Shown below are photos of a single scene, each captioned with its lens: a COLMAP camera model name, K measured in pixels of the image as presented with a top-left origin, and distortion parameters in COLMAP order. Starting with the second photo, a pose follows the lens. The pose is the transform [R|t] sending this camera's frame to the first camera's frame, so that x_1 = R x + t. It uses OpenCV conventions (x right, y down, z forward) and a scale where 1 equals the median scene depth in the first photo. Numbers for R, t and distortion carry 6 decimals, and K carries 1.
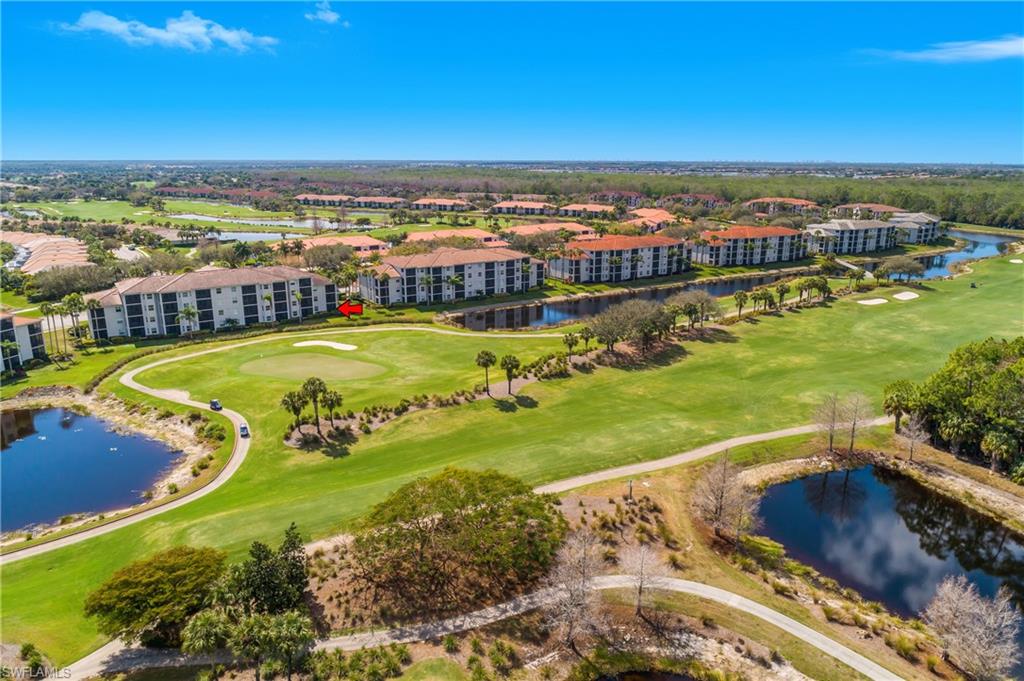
lens RADIAL K [[684.4, 0, 512.0], [0, 684.4, 340.5], [0, 0, 1]] dist [-0.009289, 0.002922]
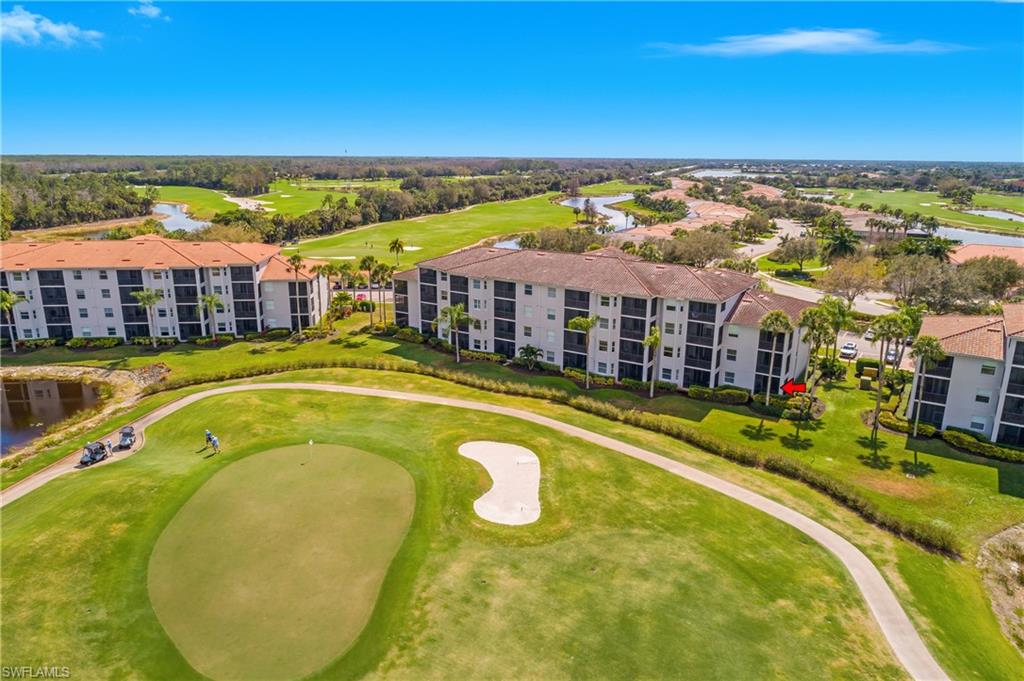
lens RADIAL K [[684.4, 0, 512.0], [0, 684.4, 340.5], [0, 0, 1]] dist [-0.009289, 0.002922]
pose [[0.392657, 0.242468, -0.887147, 0.030669], [-0.245144, 0.957315, 0.153143, -0.090776], [0.886411, 0.157346, 0.435336, 0.619246]]
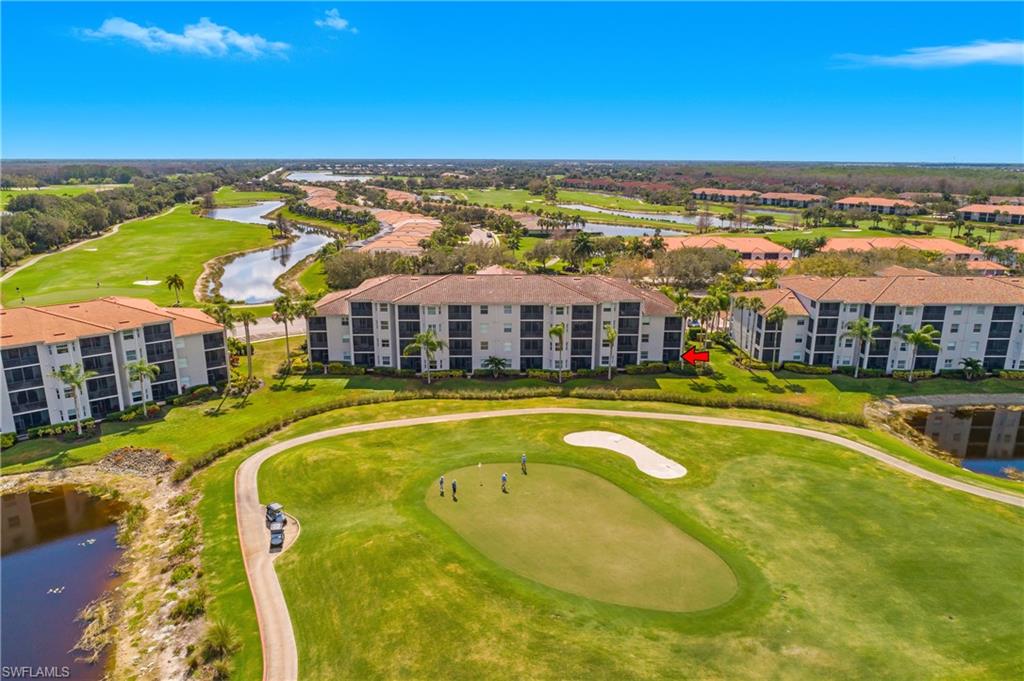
lens RADIAL K [[684.4, 0, 512.0], [0, 684.4, 340.5], [0, 0, 1]] dist [-0.009289, 0.002922]
pose [[0.841260, 0.141937, -0.521666, -0.072054], [-0.142757, 0.988994, 0.038873, -0.058817], [0.521442, 0.041769, 0.852264, 0.402162]]
